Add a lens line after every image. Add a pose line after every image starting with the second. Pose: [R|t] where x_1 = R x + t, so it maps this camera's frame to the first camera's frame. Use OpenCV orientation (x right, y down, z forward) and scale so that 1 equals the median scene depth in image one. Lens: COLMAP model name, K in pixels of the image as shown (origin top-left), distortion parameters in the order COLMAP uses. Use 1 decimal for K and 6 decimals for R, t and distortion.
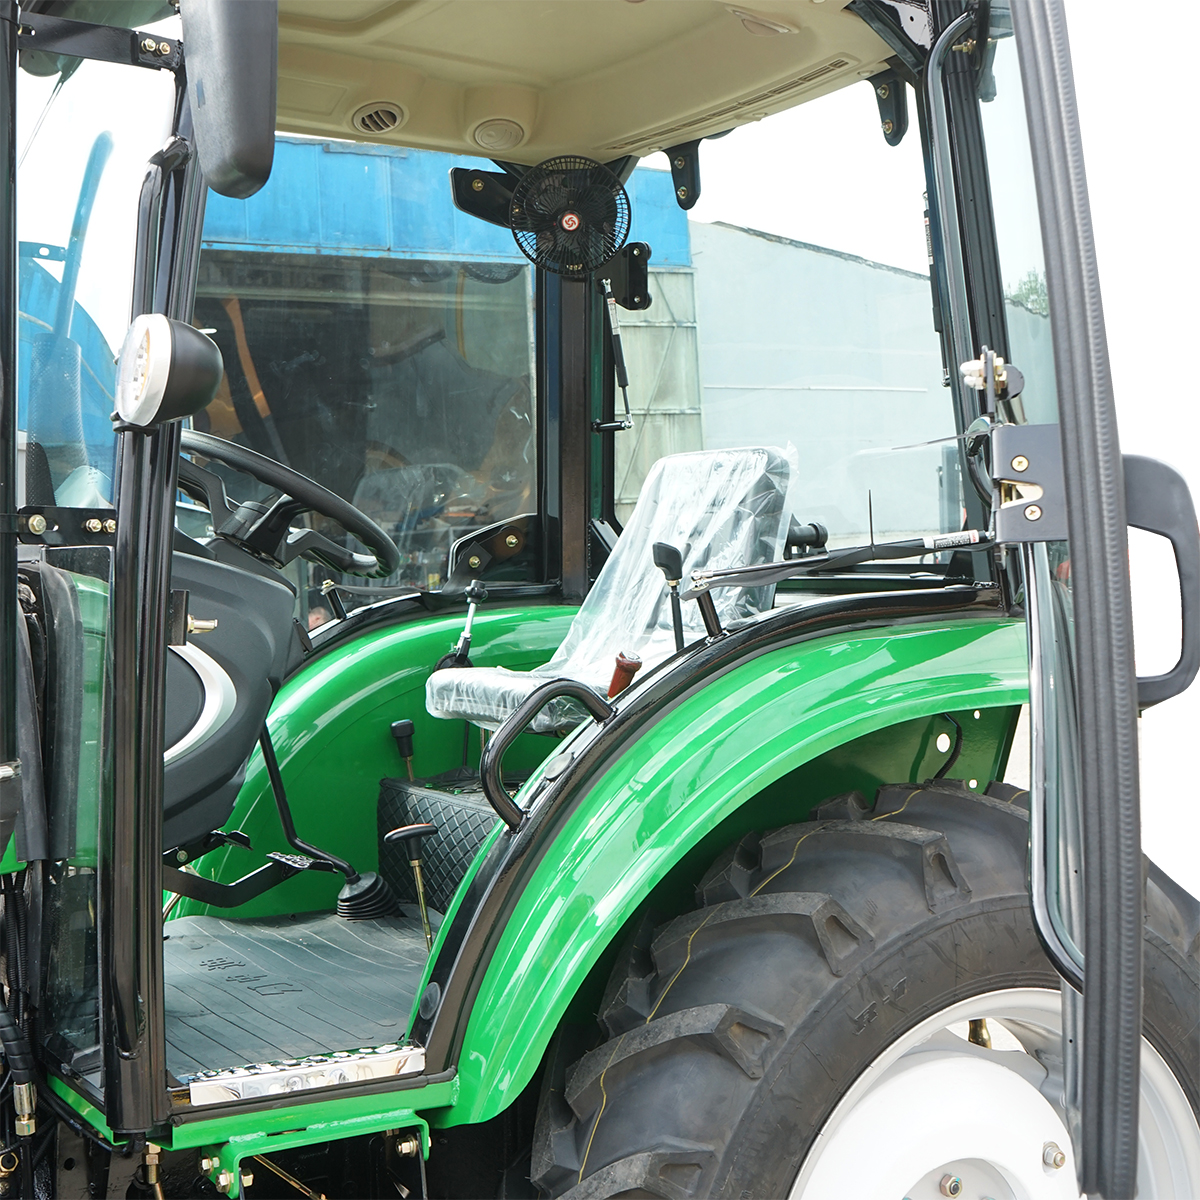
lens RADIAL K [[1529.8, 0, 600.0], [0, 1529.8, 600.0], [0, 0, 1]] dist [0.016909, 0.003854]
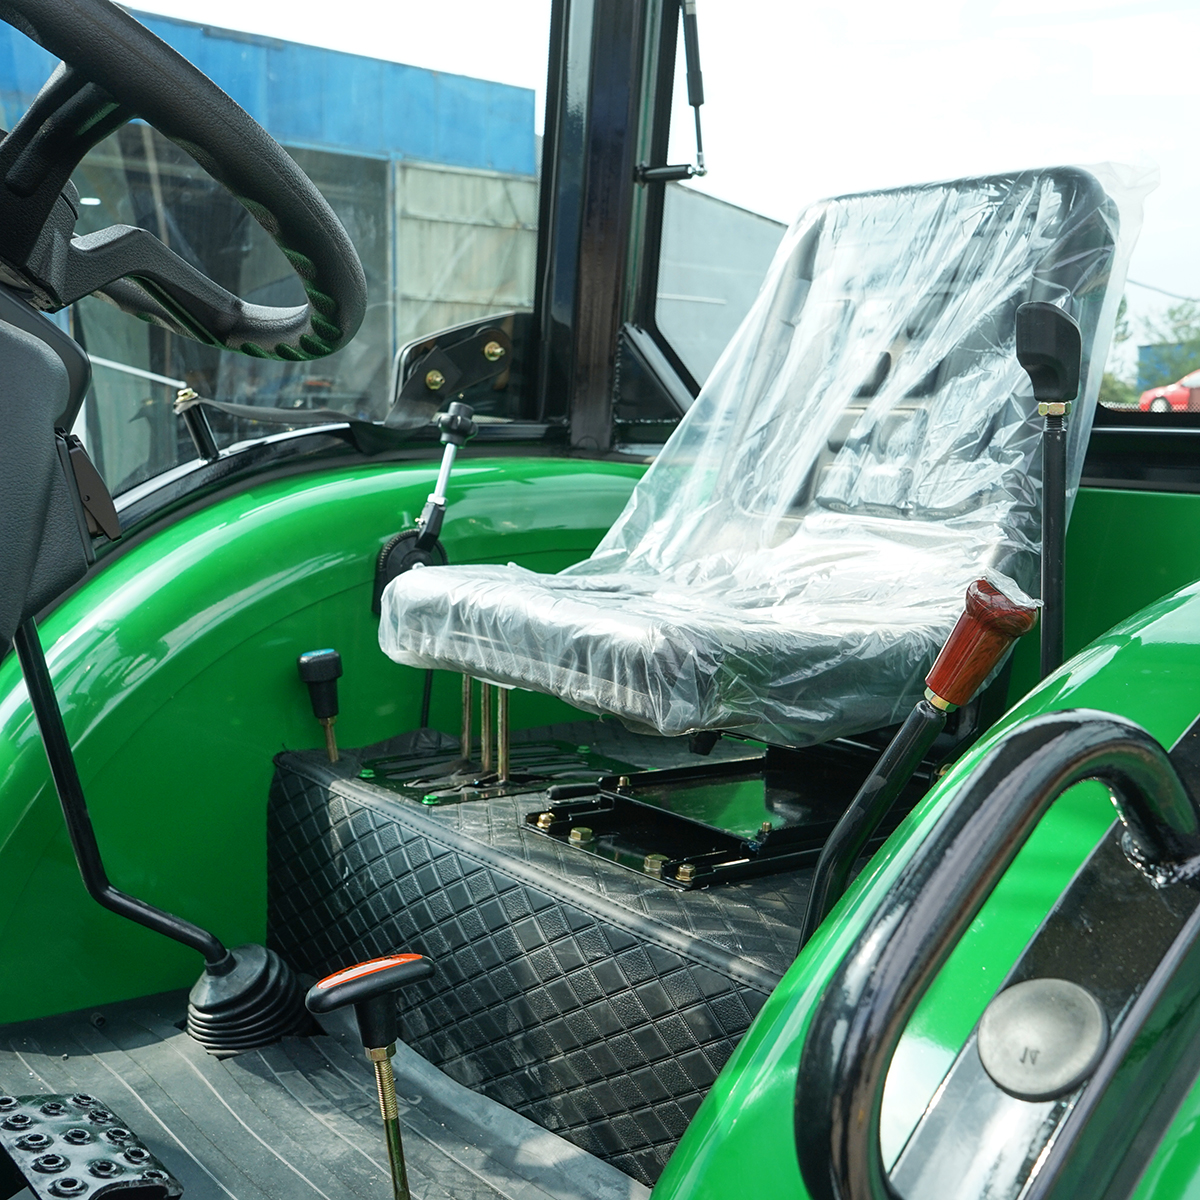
lens RADIAL K [[1278.9, 0, 600.0], [0, 1278.9, 600.0], [0, 0, 1]] dist [-0.011850, -0.008309]
pose [[0.990061, 0.043876, 0.133617, -0.094600], [-0.056990, 0.993753, 0.095956, 0.011604], [-0.128572, -0.102617, 0.986377, 0.555061]]
